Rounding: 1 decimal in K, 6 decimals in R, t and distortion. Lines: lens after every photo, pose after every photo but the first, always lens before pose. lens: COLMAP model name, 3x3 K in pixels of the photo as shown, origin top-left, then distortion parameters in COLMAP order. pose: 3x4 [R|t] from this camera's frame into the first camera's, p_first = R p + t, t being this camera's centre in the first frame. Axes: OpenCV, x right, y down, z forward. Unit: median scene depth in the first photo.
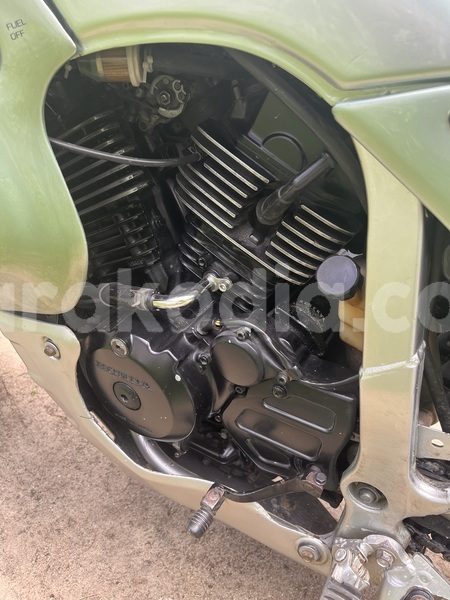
lens RADIAL K [[452.0, 0, 226.1], [0, 452.0, 300.3], [0, 0, 1]] dist [0.015261, -0.008752]
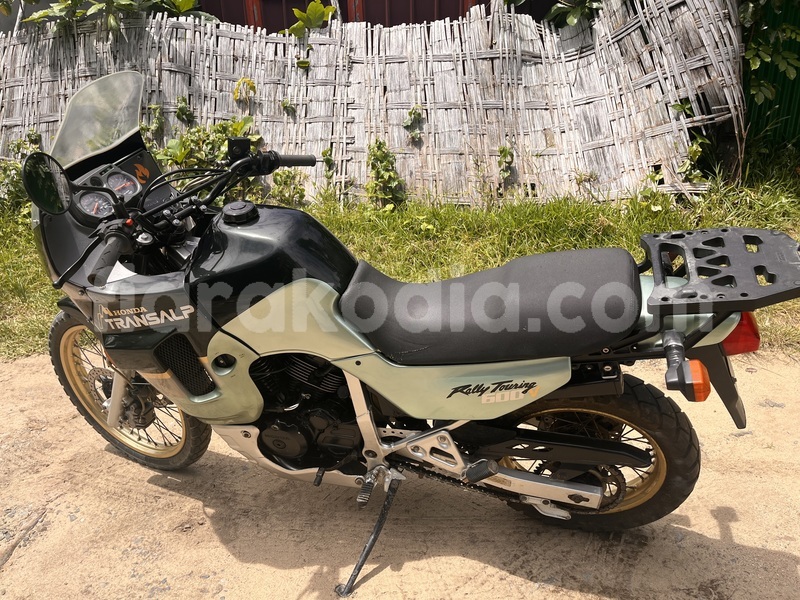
lens RADIAL K [[602.7, 0, 401.0], [0, 602.7, 301.6], [0, 0, 1]] dist [0.015261, -0.008752]
pose [[0.954282, -0.218392, 0.204086, -0.086731], [0.205020, 0.975079, 0.084777, -0.773205], [-0.217514, -0.039059, 0.975275, -2.617918]]
